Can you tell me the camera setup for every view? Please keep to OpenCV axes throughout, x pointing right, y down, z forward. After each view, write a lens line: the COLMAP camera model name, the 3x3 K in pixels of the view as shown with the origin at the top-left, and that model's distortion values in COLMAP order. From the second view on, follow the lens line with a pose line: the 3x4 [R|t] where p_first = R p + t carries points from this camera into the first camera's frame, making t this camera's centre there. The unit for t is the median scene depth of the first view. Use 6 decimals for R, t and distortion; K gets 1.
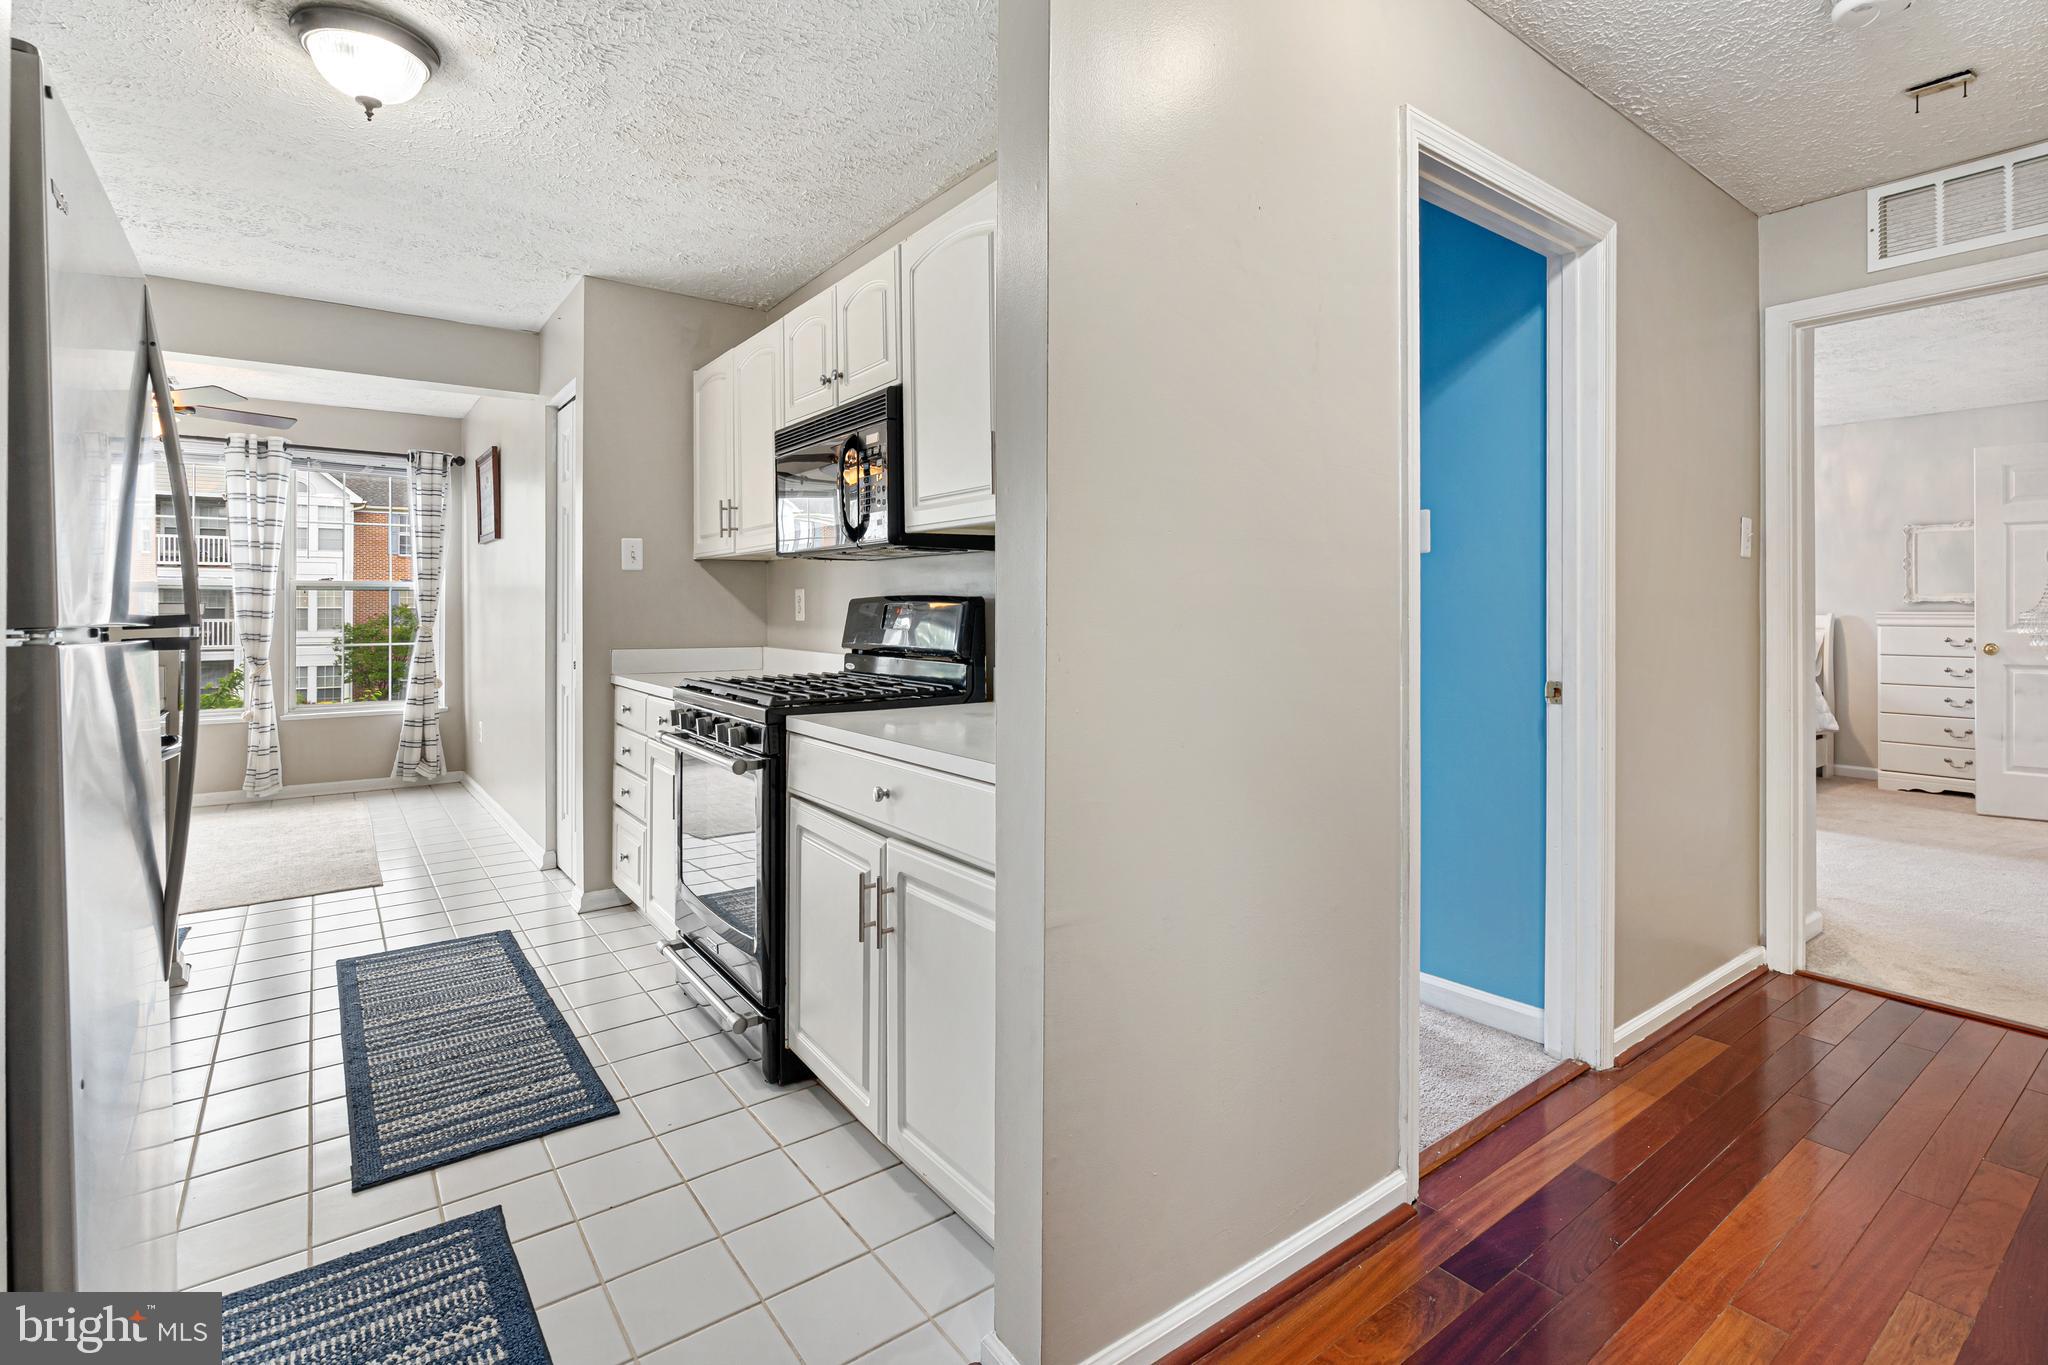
lens RADIAL K [[948.3, 0, 995.1], [0, 948.3, 607.6], [0, 0, 1]] dist [0.000744, 0.000293]
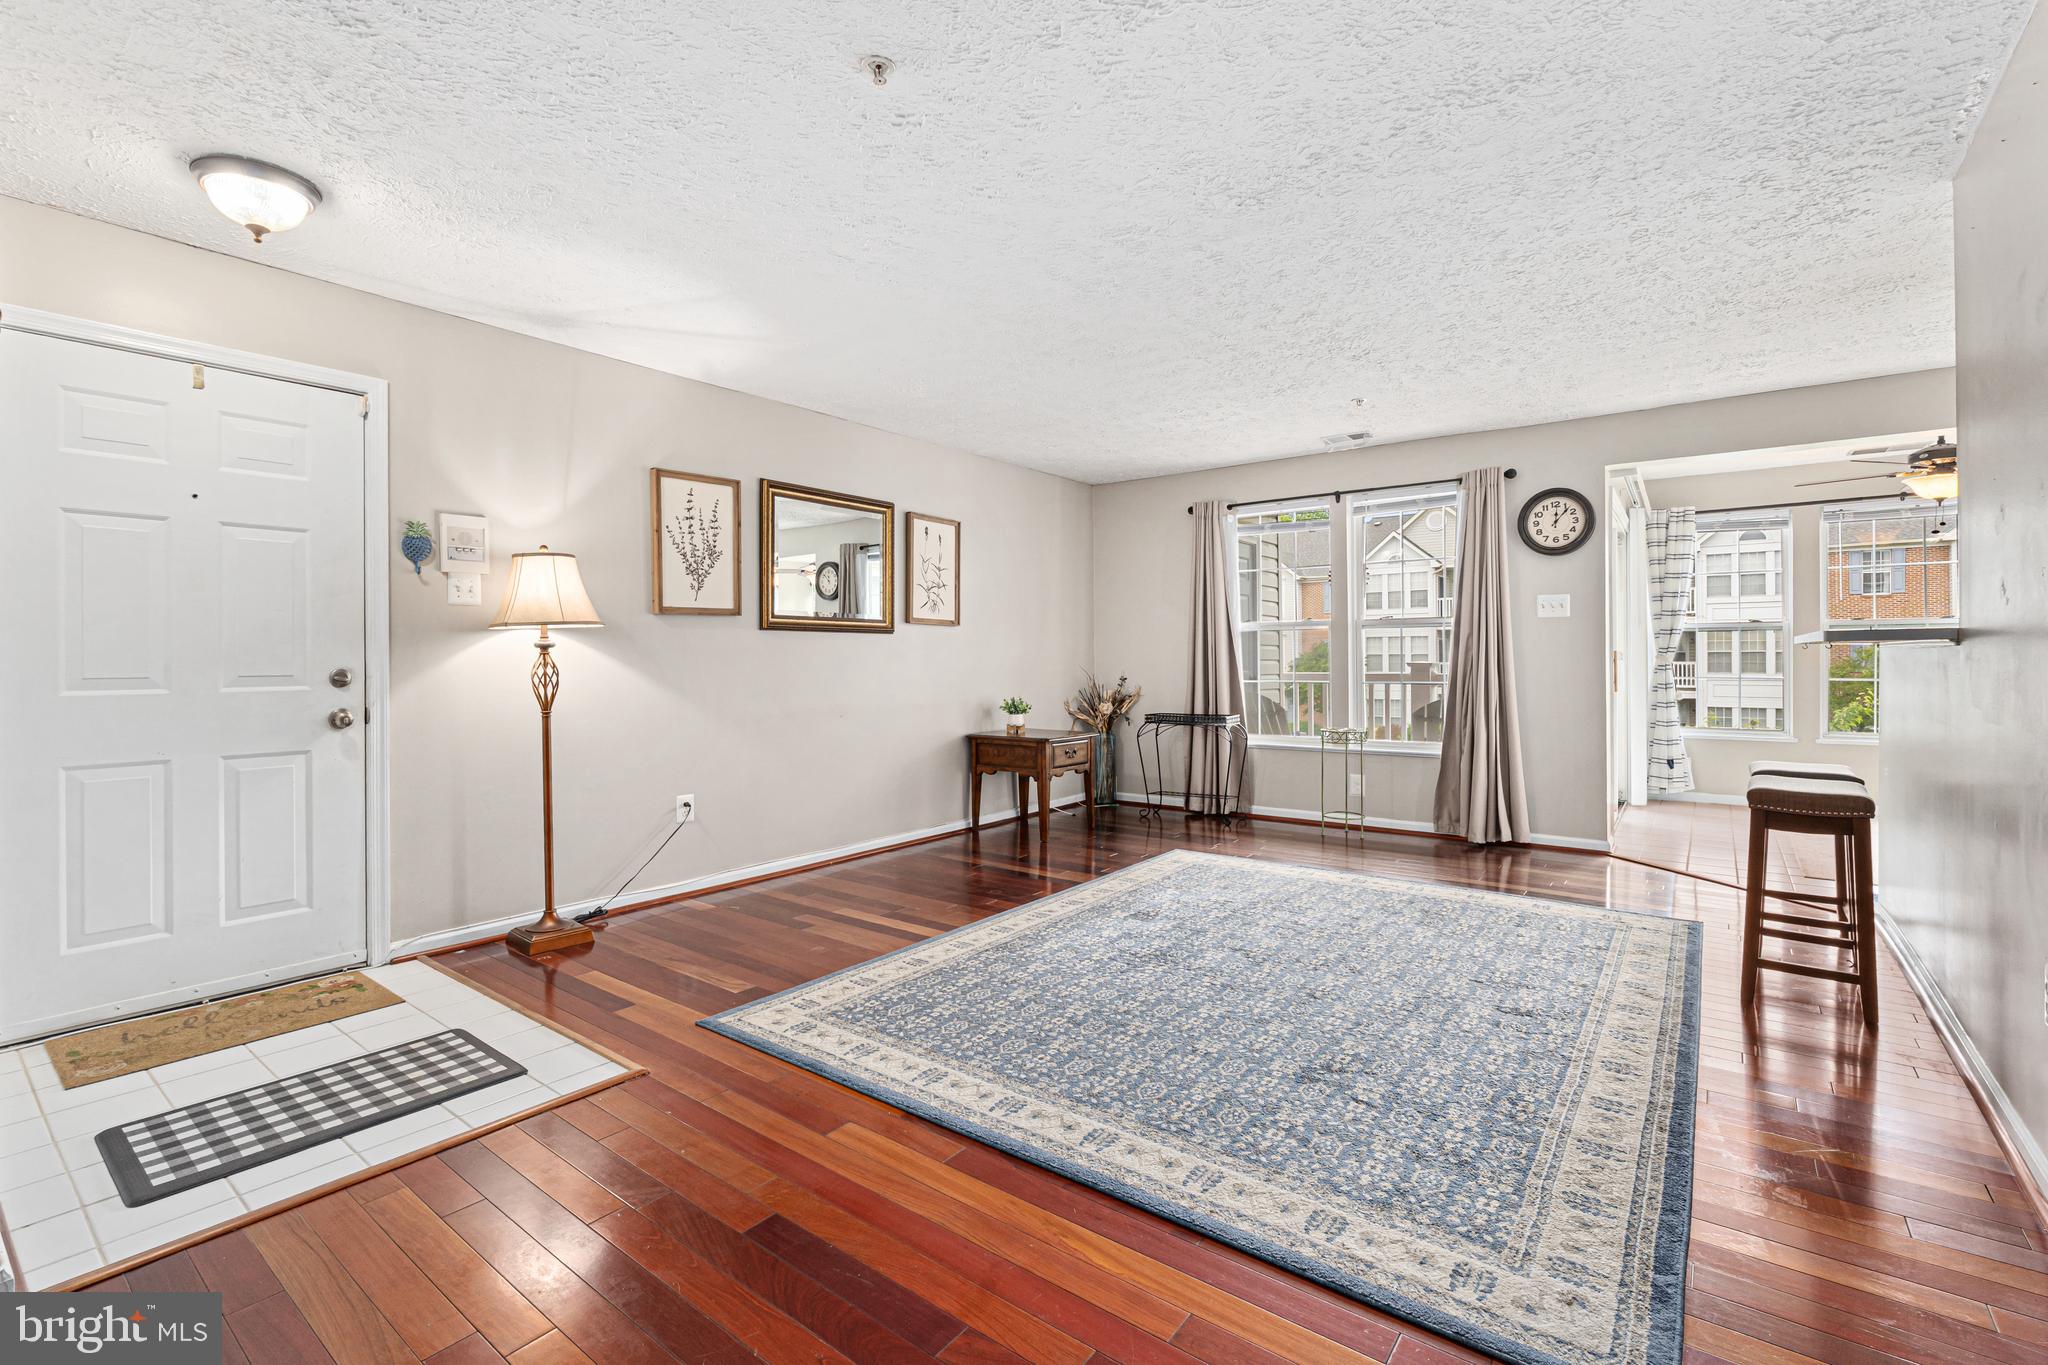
lens RADIAL K [[905.8, 0, 1015.8], [0, 905.8, 655.6], [0, 0, 1]] dist [-0.002847, -0.000166]
pose [[0.287976, -0.003247, -0.957632, -0.200461], [0.006012, 0.999981, -0.001582, 0.013790], [0.957619, -0.005302, 0.287990, -0.516339]]
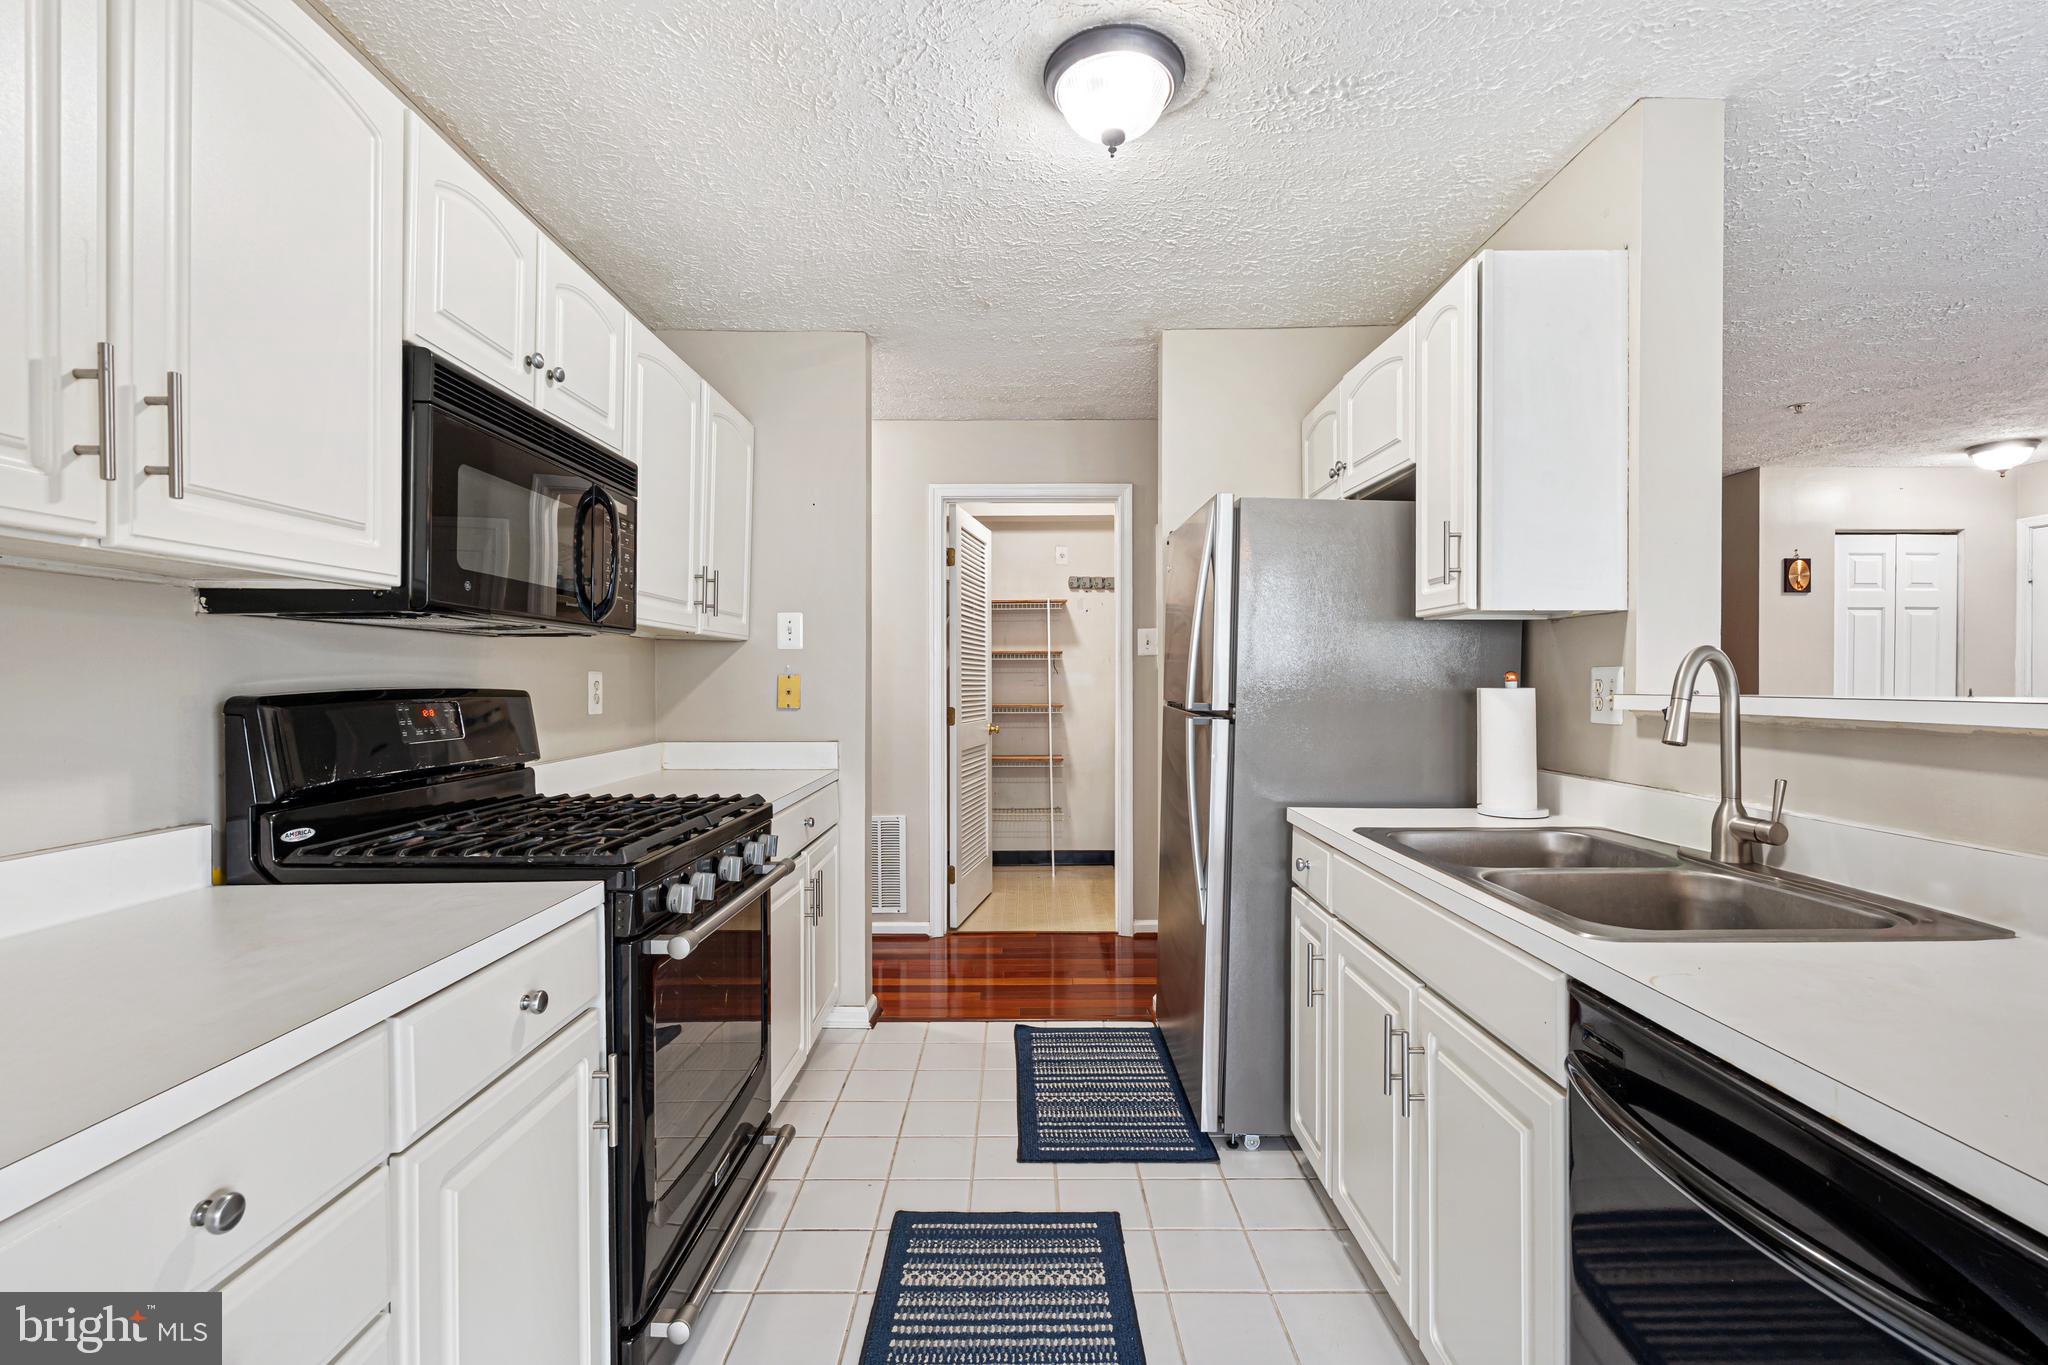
lens RADIAL K [[922.3, 0, 1021.5], [0, 922.3, 680.8], [0, 0, 1]] dist [-0.003757, 0.000025]
pose [[-0.814990, 0.000339, 0.579474, -0.616393], [0.001788, 0.999997, 0.001929, -0.011480], [-0.579472, 0.002609, -0.814988, 0.991836]]
